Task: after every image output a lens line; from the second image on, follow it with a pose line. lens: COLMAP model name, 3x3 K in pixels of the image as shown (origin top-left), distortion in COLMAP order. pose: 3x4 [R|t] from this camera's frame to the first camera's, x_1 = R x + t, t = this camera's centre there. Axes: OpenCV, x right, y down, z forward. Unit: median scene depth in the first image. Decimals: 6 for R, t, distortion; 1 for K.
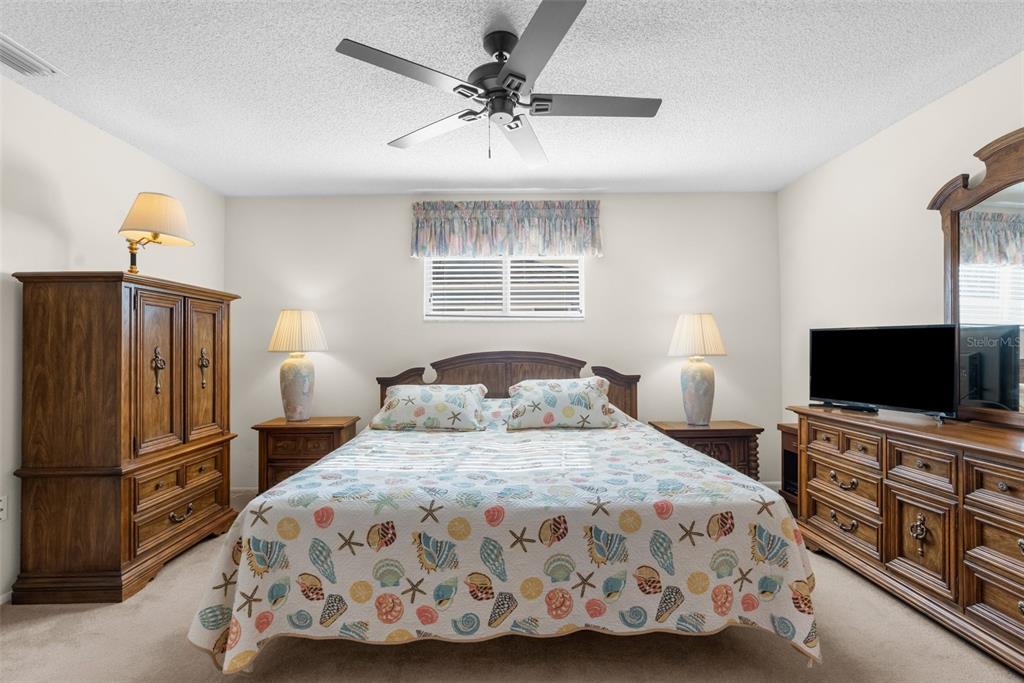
lens RADIAL K [[468.6, 0, 513.6], [0, 468.6, 346.0], [0, 0, 1]] dist [-0.005760, 0.001878]
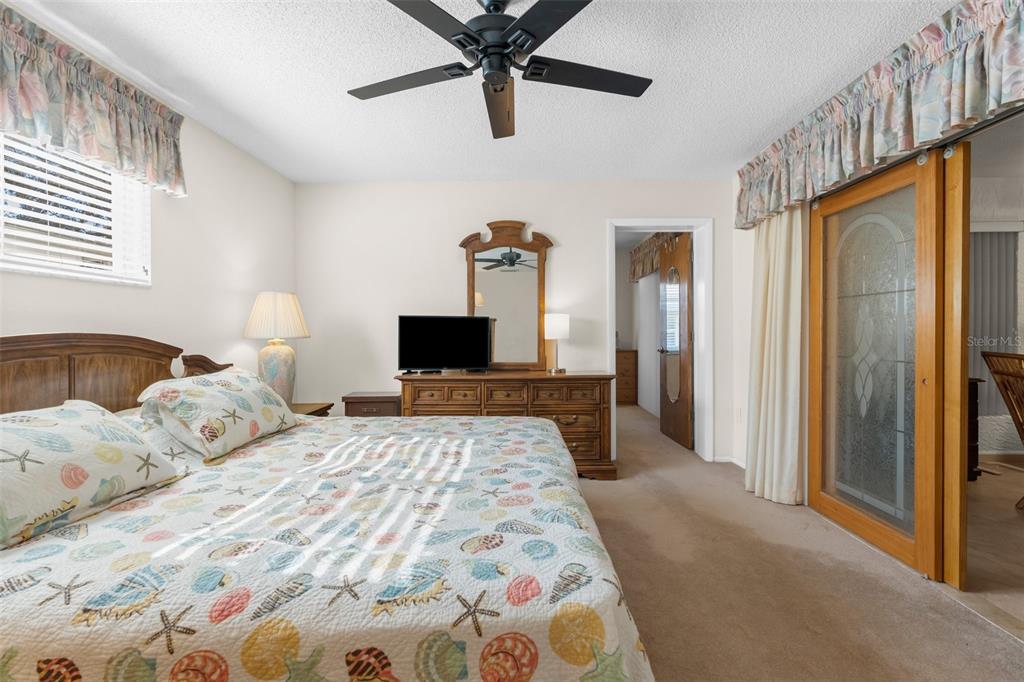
lens RADIAL K [[468.6, 0, 513.7], [0, 468.6, 340.3], [0, 0, 1]] dist [-0.005760, 0.001878]
pose [[0.040583, -0.015206, 0.999060, -0.602442], [-0.002845, 0.999878, 0.015334, 0.010878], [-0.999172, -0.003464, 0.040535, 0.582712]]
